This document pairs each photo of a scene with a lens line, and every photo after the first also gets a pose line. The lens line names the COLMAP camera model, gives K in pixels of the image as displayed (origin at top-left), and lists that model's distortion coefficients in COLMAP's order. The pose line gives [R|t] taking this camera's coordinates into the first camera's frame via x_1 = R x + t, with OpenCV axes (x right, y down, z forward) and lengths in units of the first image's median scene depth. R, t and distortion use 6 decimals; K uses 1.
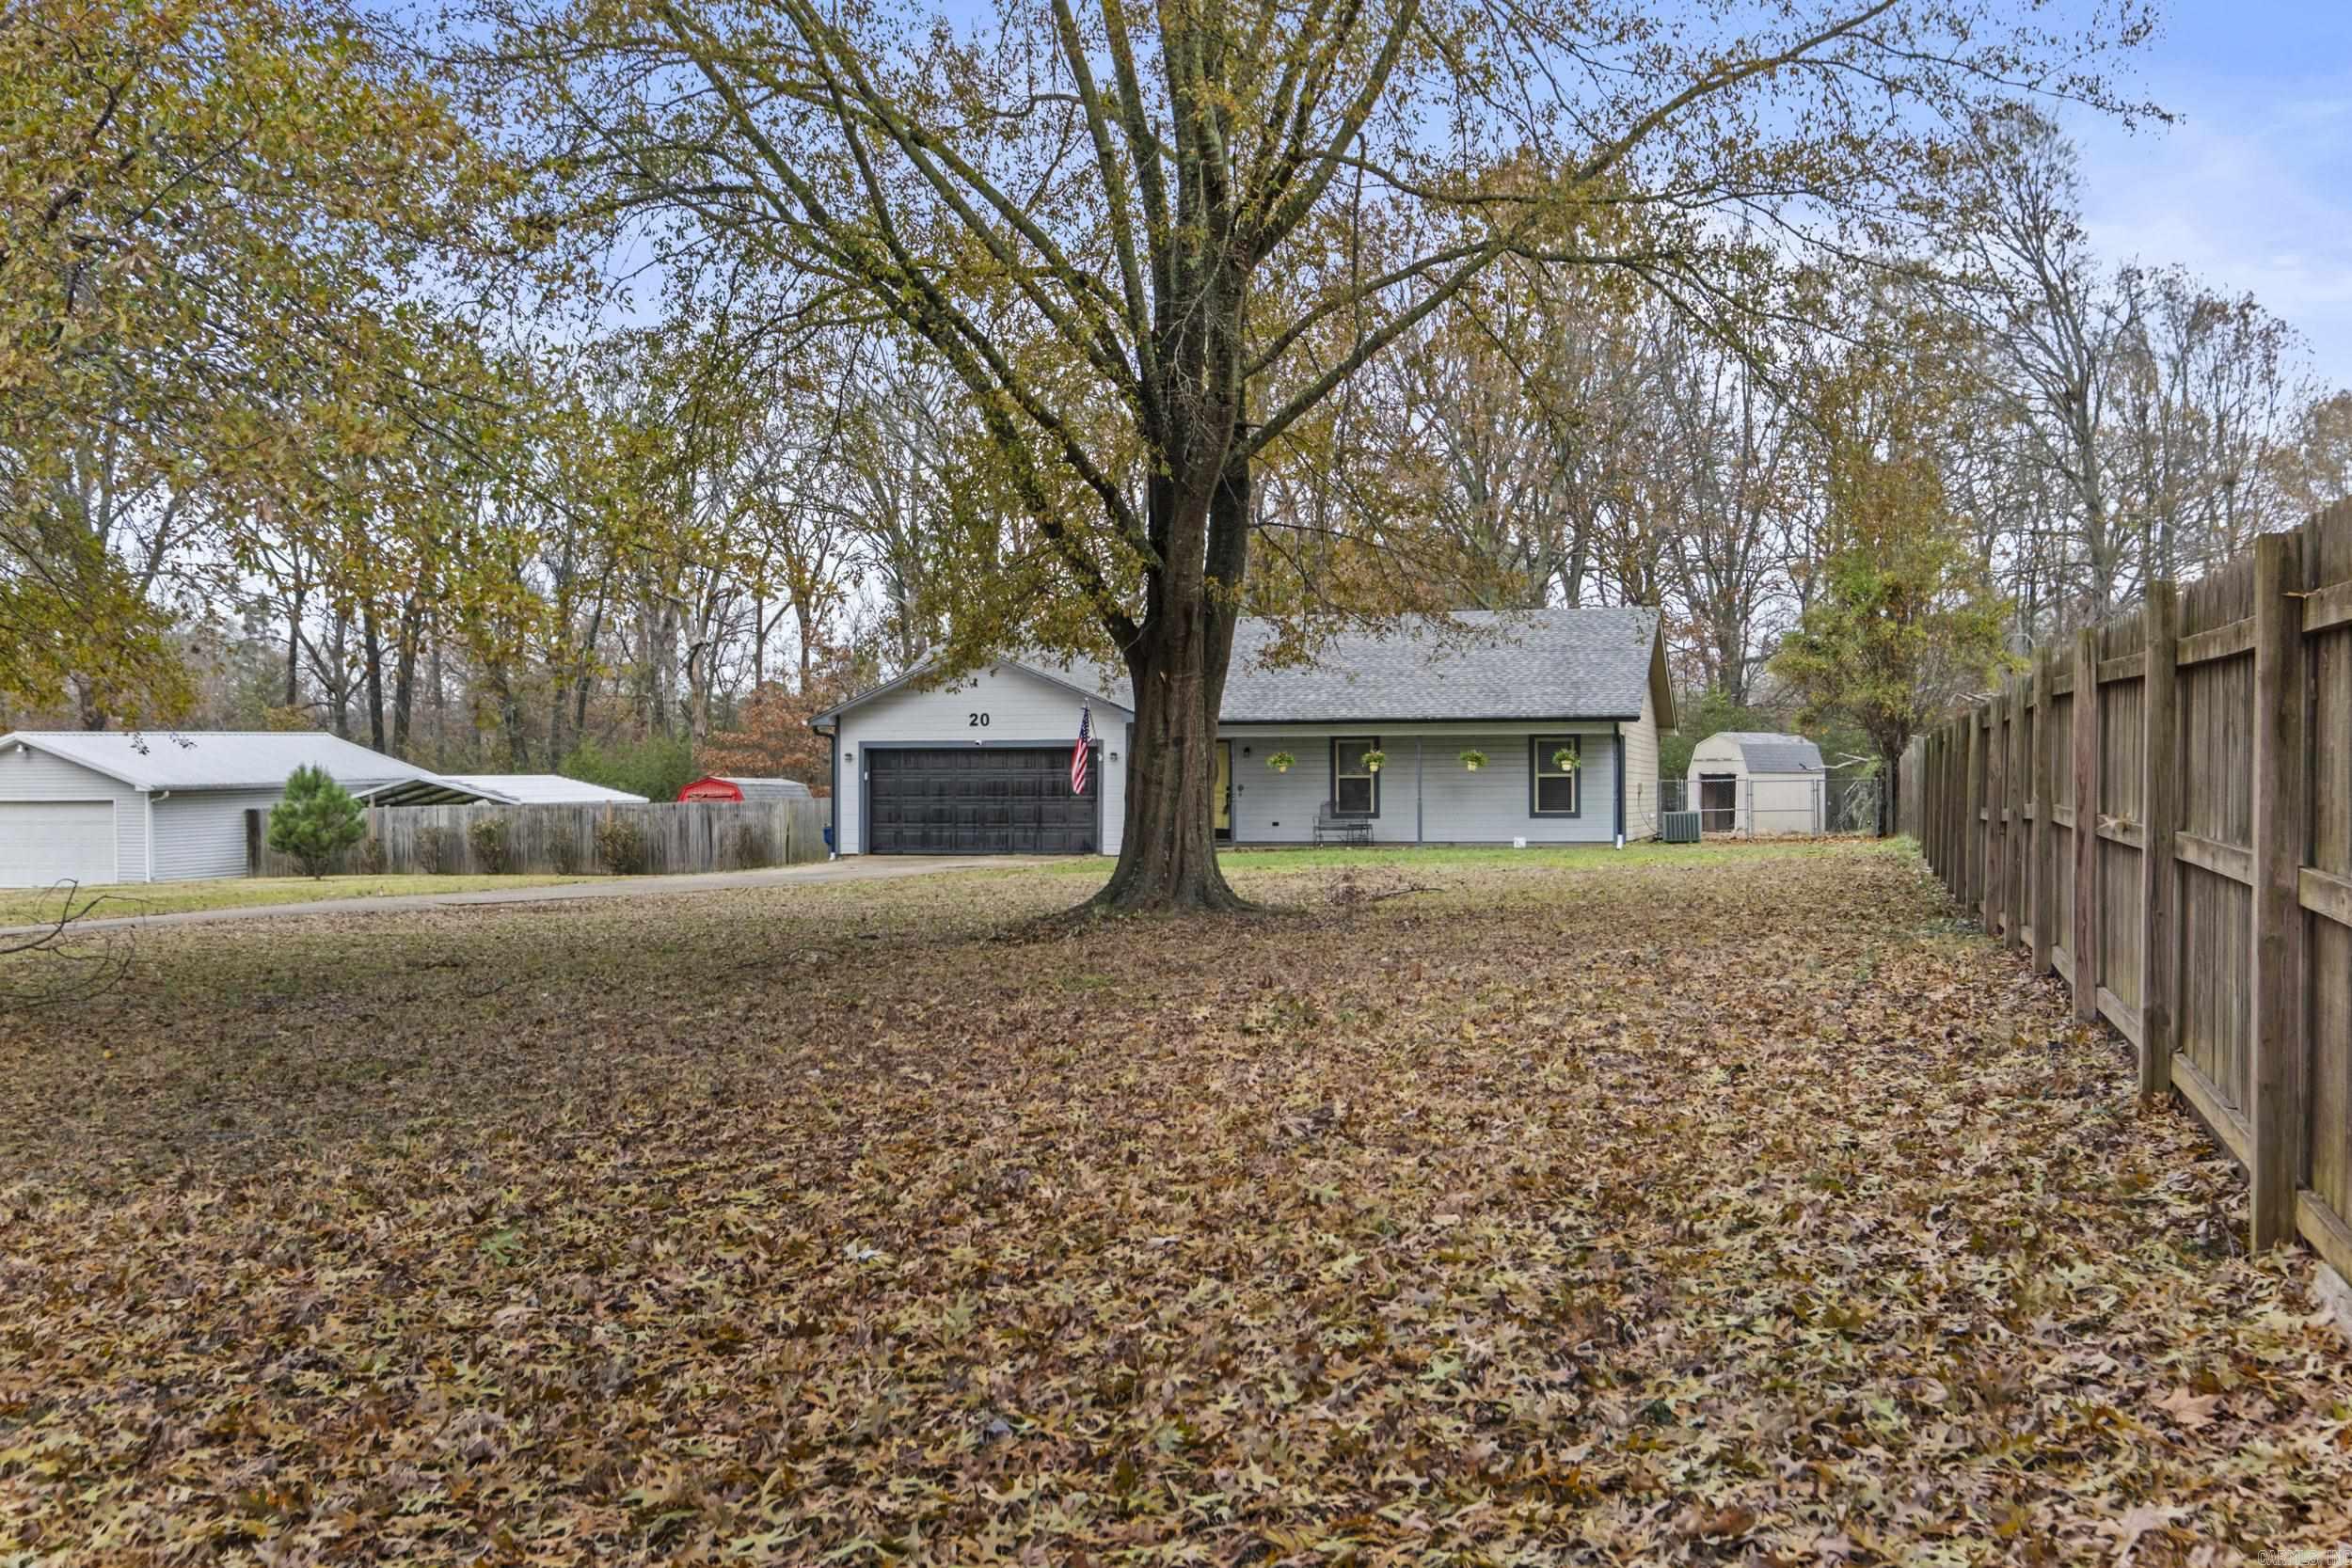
lens RADIAL K [[2349.2, 0, 1184.0], [0, 2349.2, 787.8], [0, 0, 1]] dist [0.014868, 0.000000]
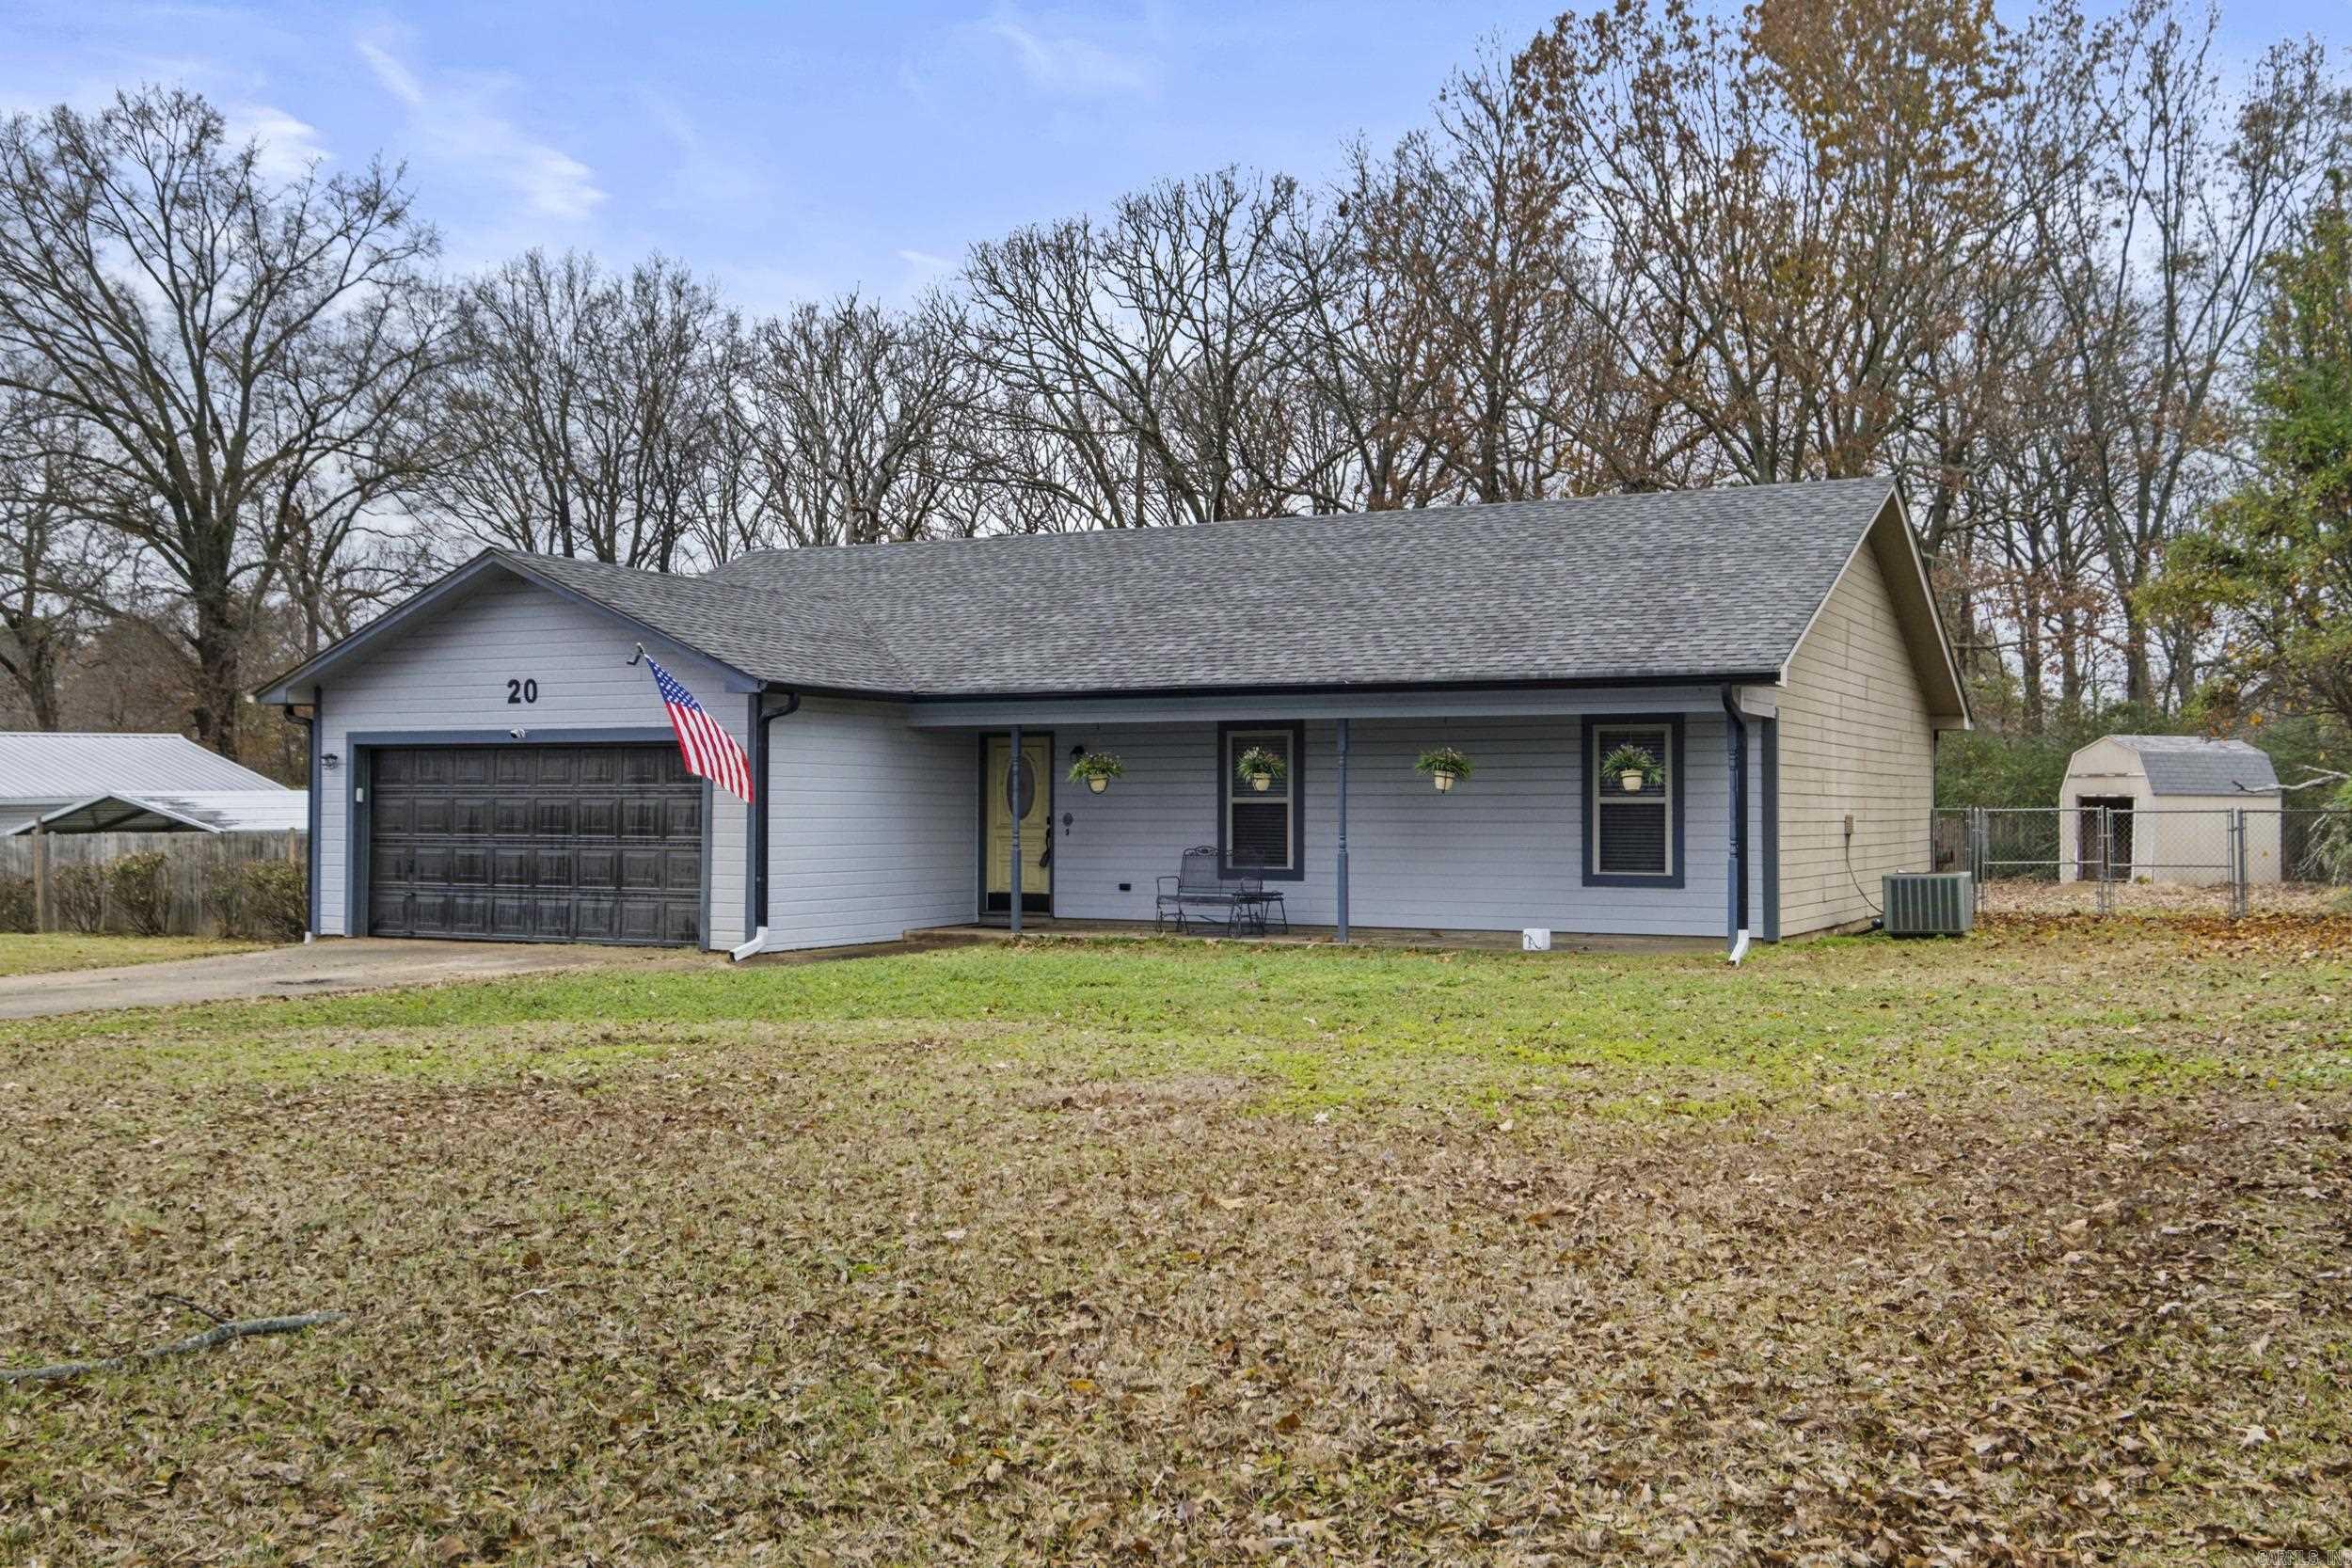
lens RADIAL K [[2134.2, 0, 1177.5], [0, 2134.2, 776.1], [0, 0, 1]] dist [0.066583, 0.000000]
pose [[0.976579, 0.003264, -0.215135, 0.161169], [-0.006088, 0.999904, -0.012463, -0.004210], [0.215073, 0.013481, 0.976505, 0.538014]]
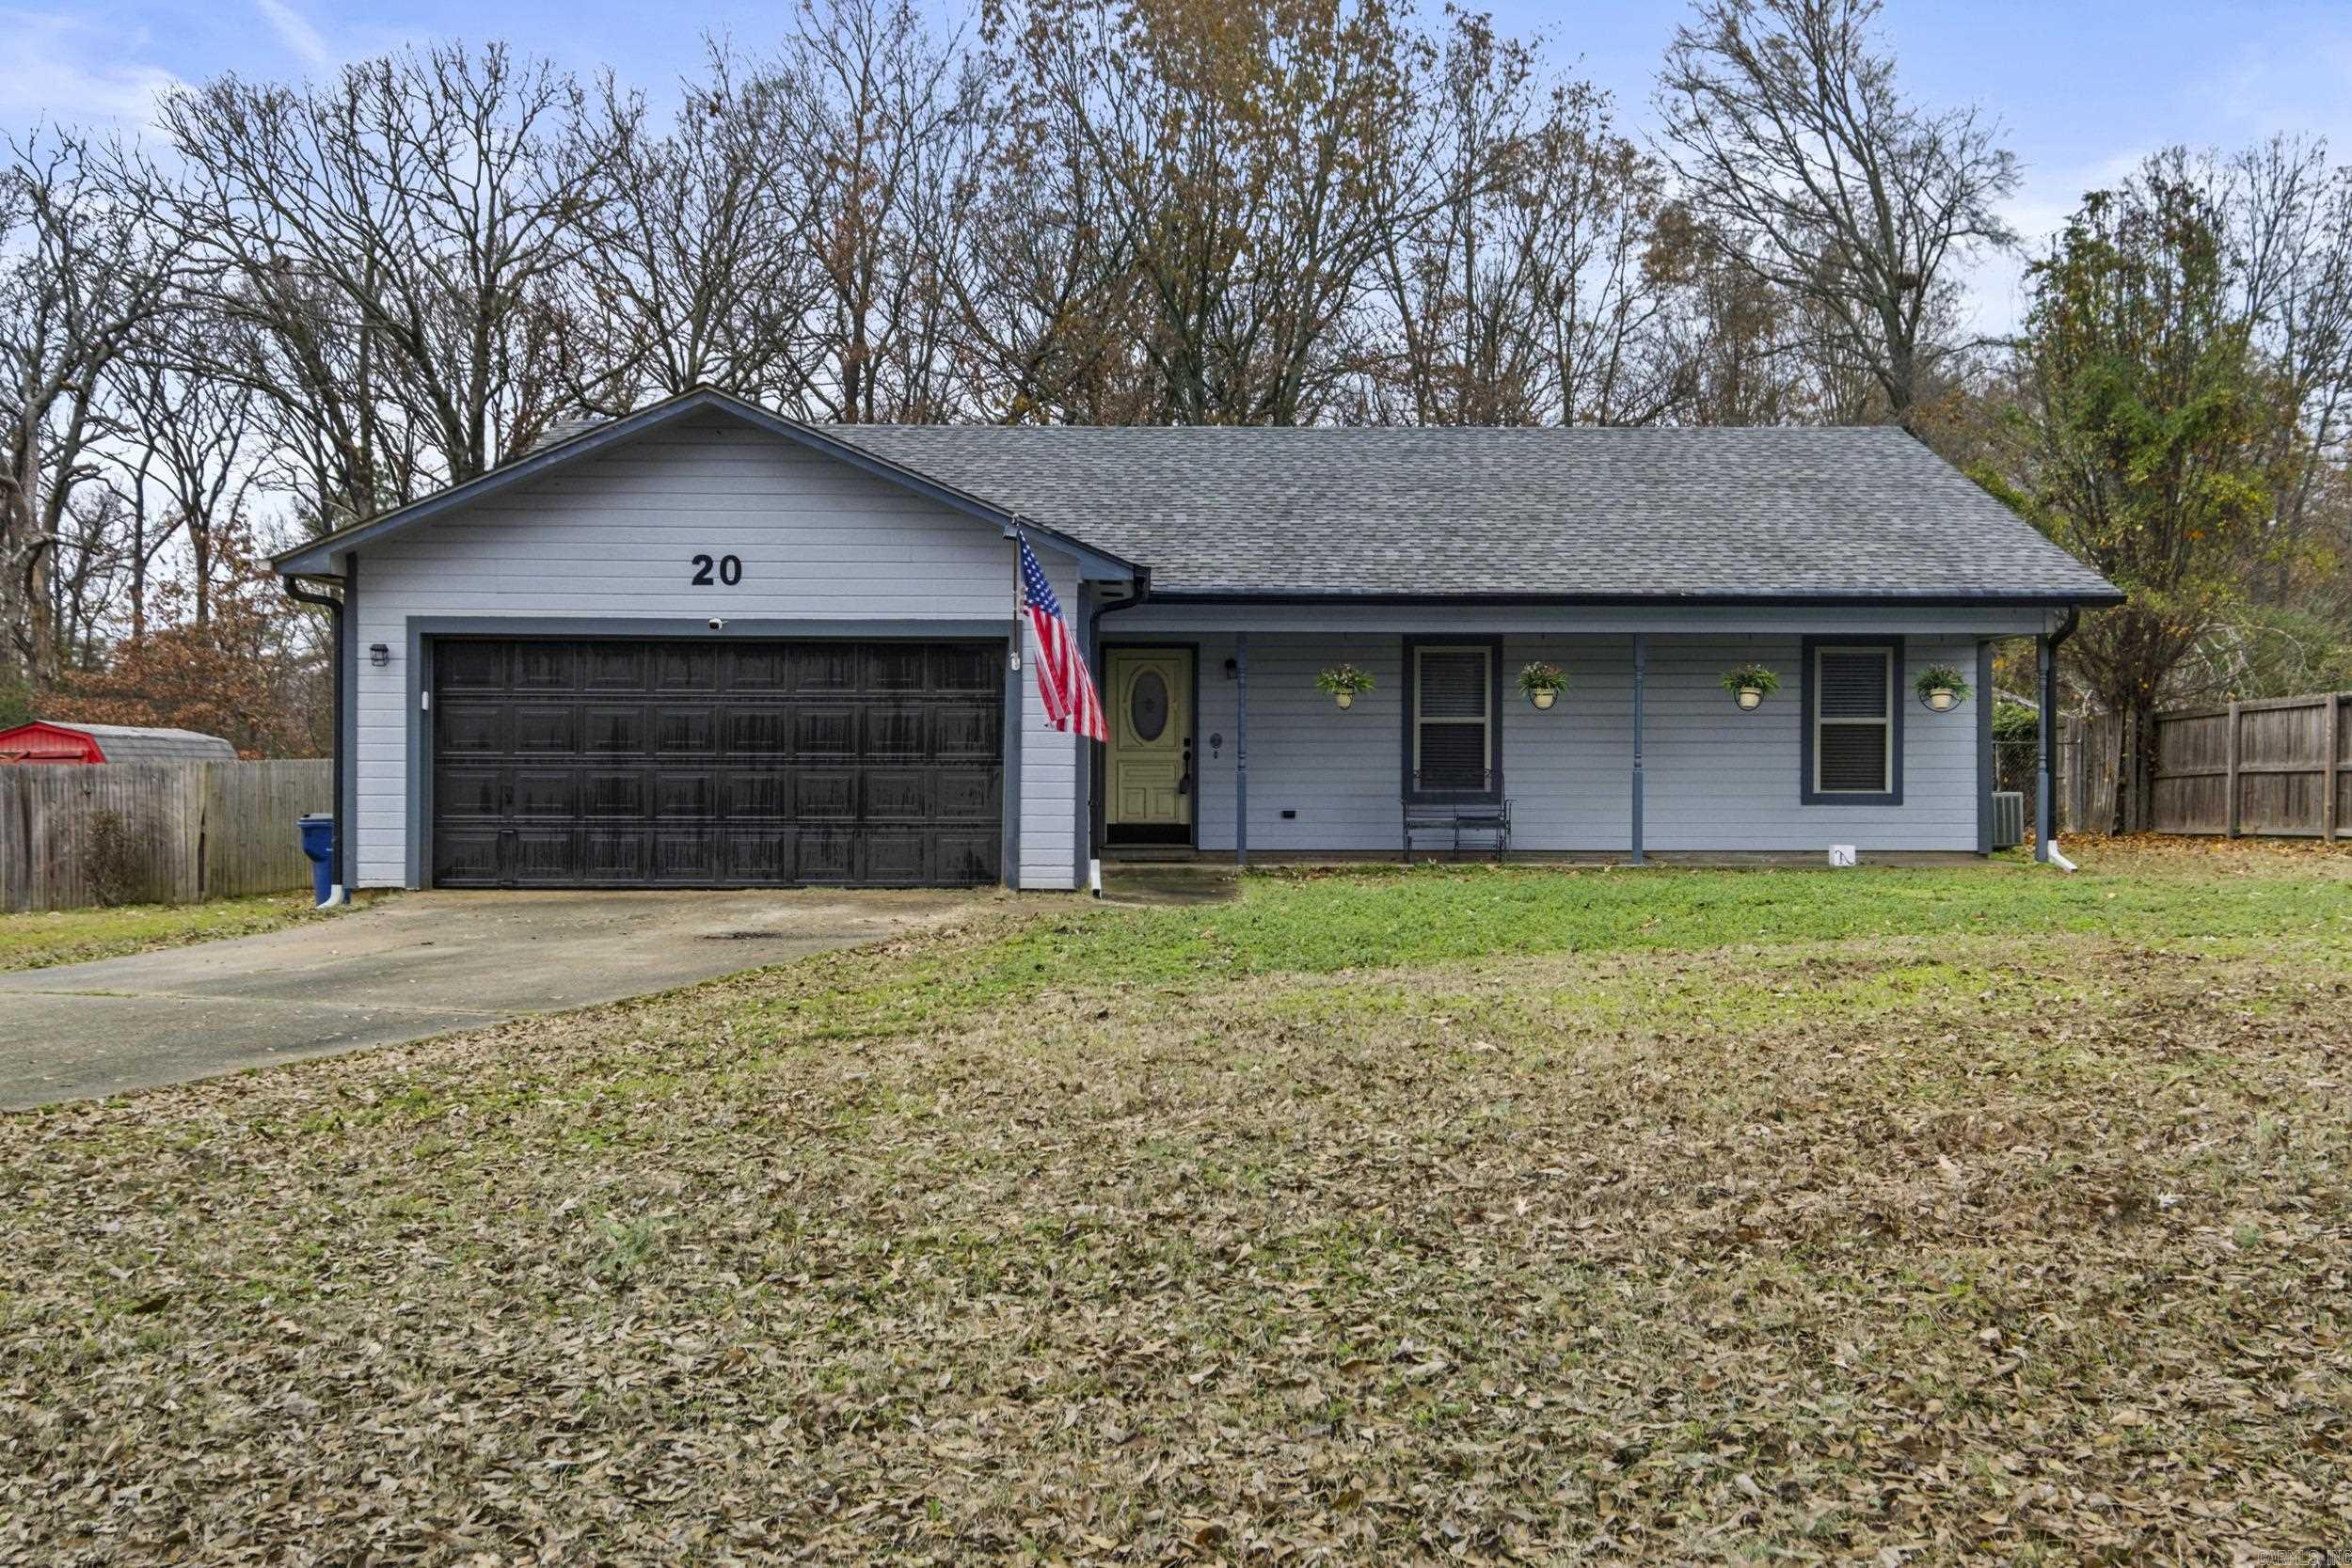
lens RADIAL K [[2134.2, 0, 1160.9], [0, 2134.2, 793.9], [0, 0, 1]] dist [0.066583, 0.000000]
pose [[0.965726, 0.003474, 0.259539, -0.106976], [-0.006812, 0.999905, 0.011965, 0.006059], [-0.259473, -0.013323, 0.965658, 0.590361]]
